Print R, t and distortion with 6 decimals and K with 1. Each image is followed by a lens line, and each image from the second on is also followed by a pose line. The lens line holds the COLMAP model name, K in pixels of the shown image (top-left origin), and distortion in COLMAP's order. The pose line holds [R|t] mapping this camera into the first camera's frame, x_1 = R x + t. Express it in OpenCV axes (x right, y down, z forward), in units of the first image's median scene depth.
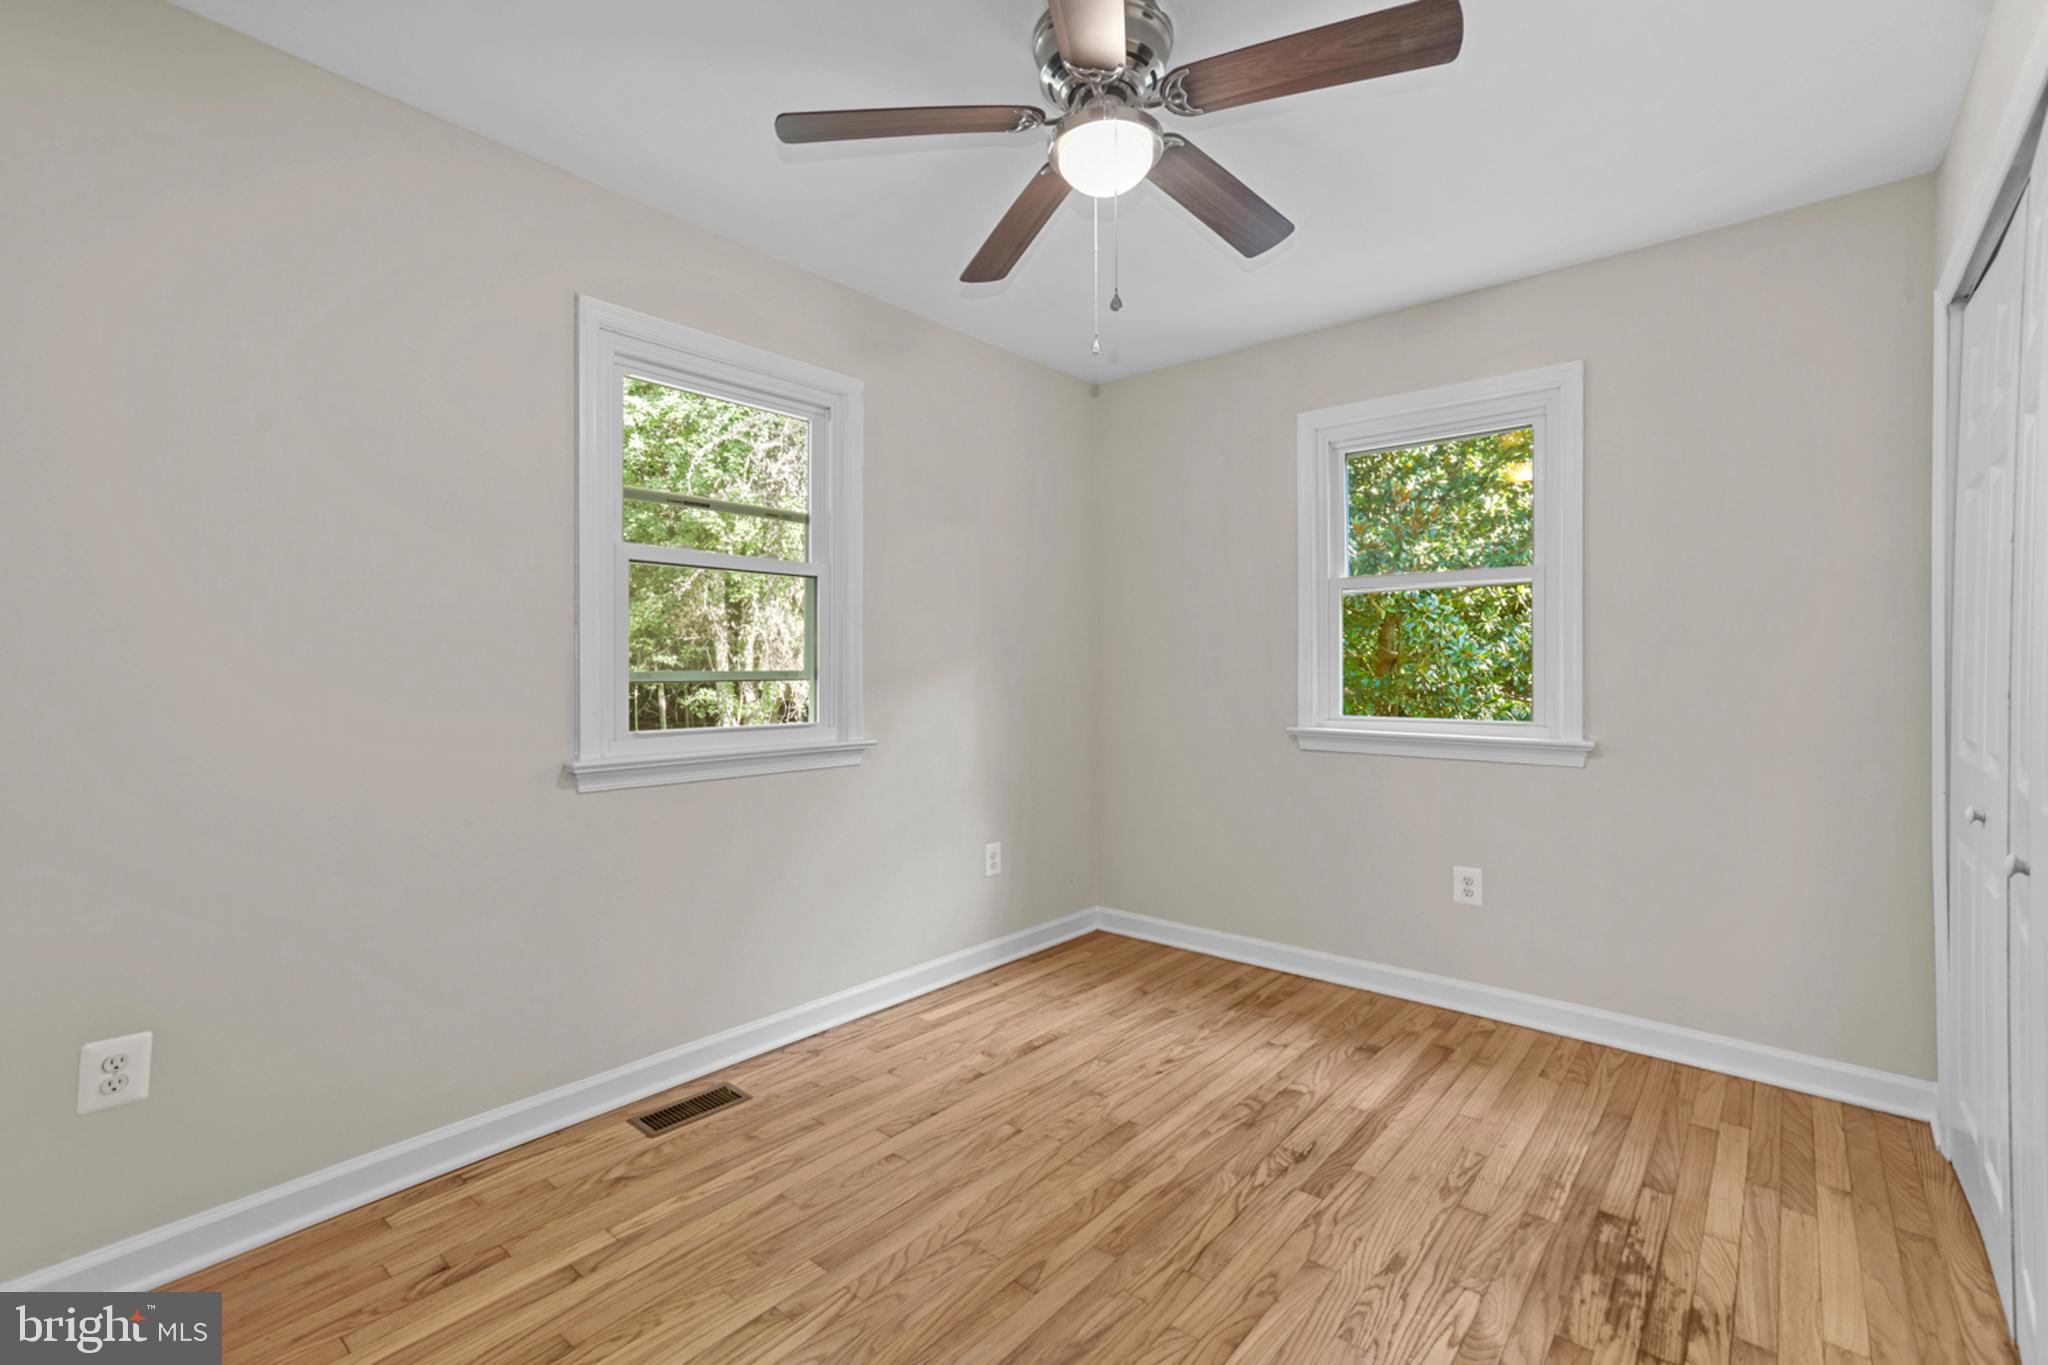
lens RADIAL K [[910.4, 0, 1022.8], [0, 910.4, 671.7], [0, 0, 1]] dist [-0.071564, 0.024615]
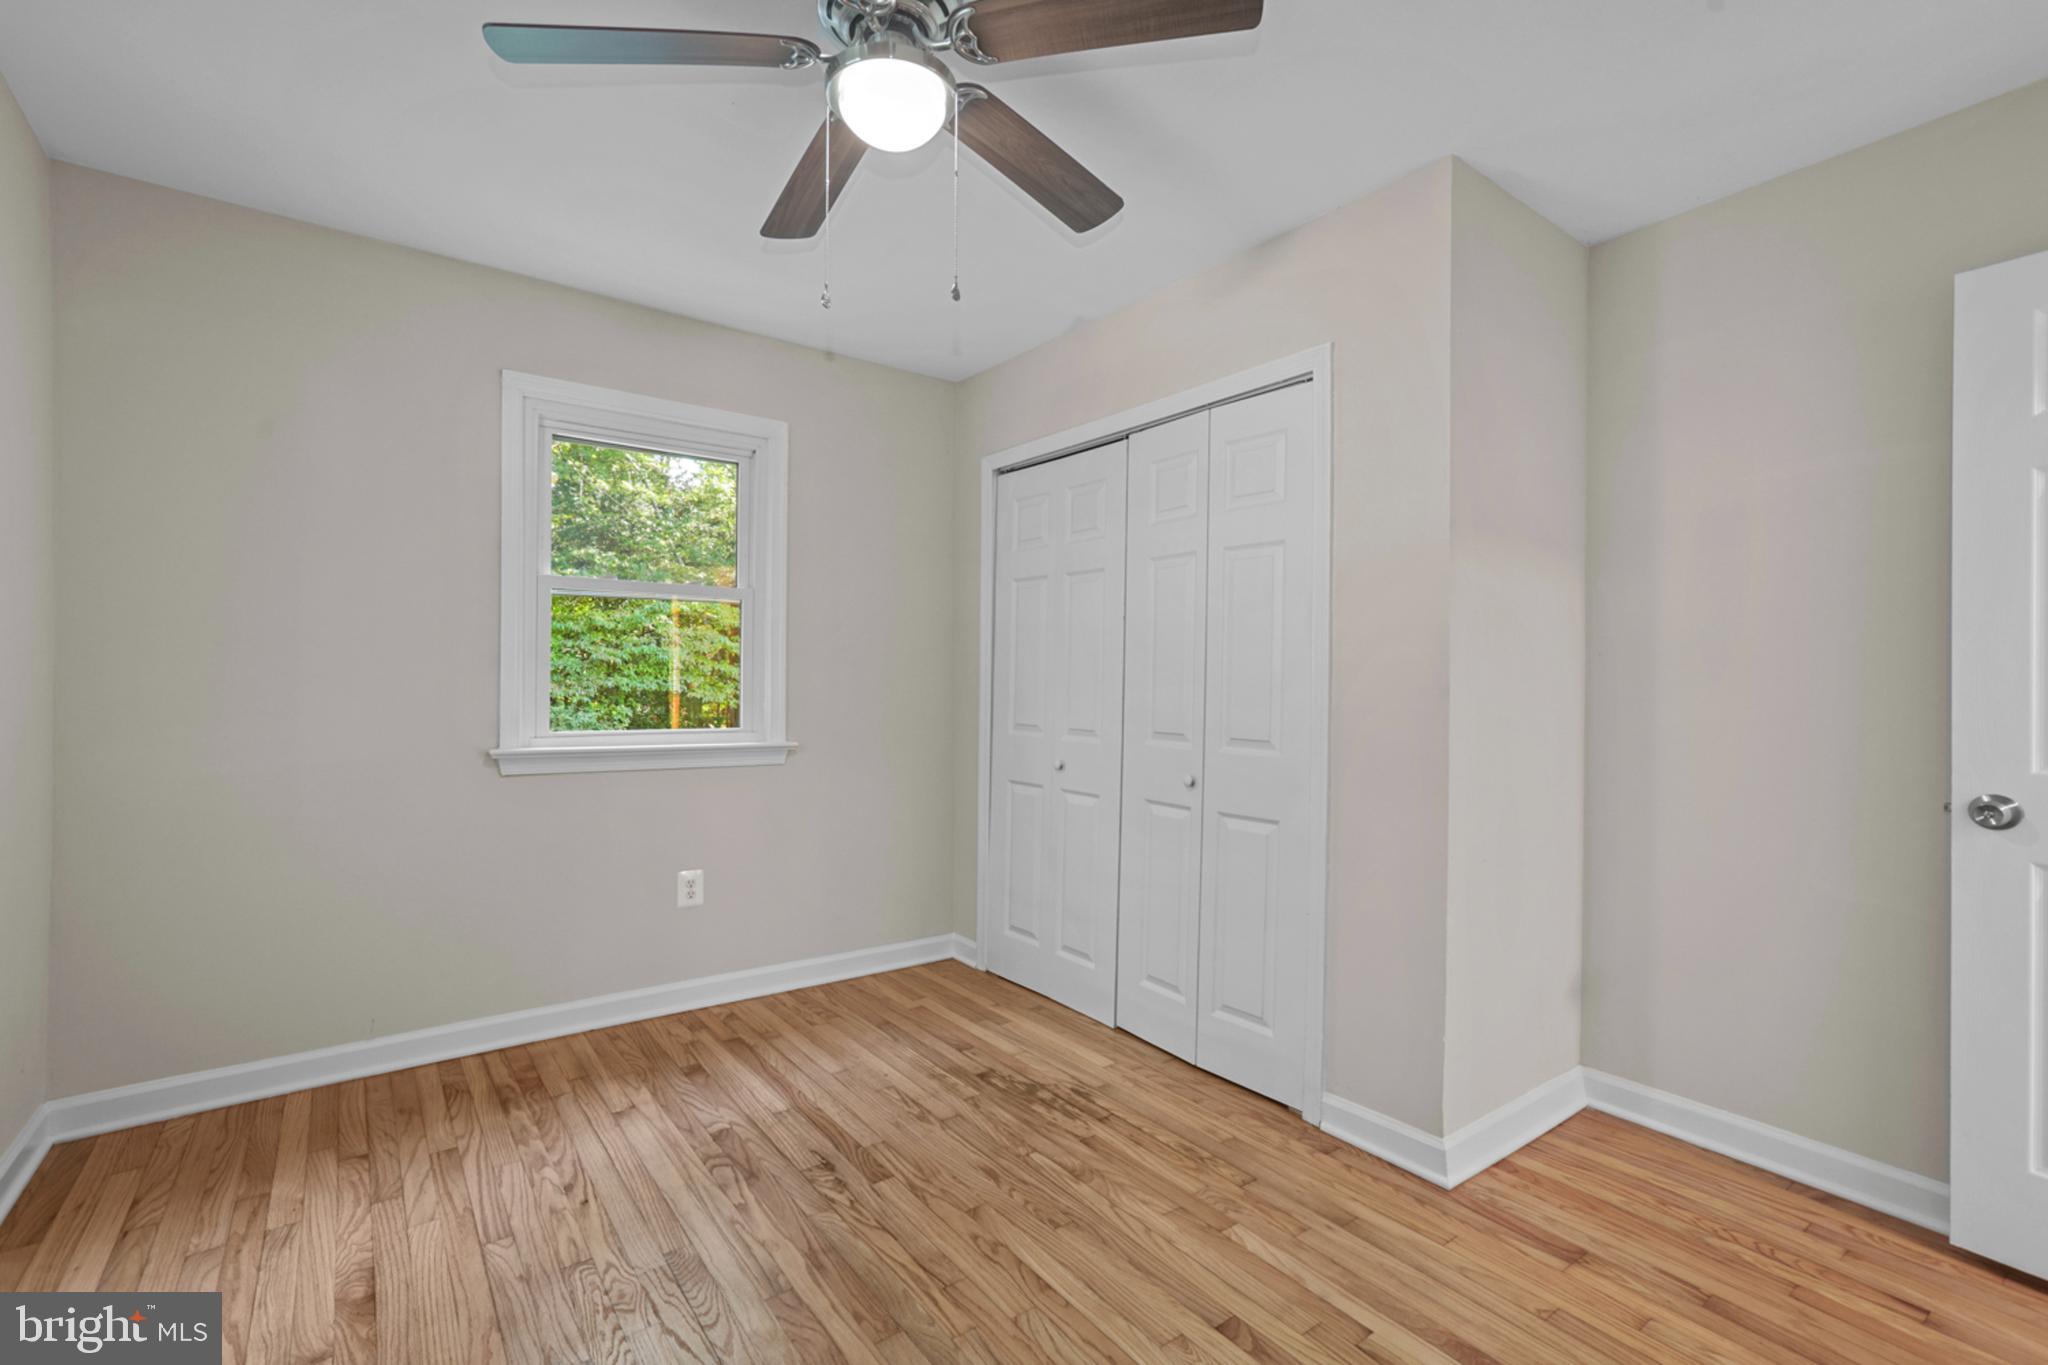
lens RADIAL K [[910.4, 0, 1022.8], [0, 910.4, 671.7], [0, 0, 1]] dist [-0.071564, 0.024615]
pose [[0.206185, -0.001237, 0.978512, -0.539088], [0.011968, 0.999928, -0.001258, -0.002746], [-0.978440, 0.011970, 0.206185, 0.501370]]
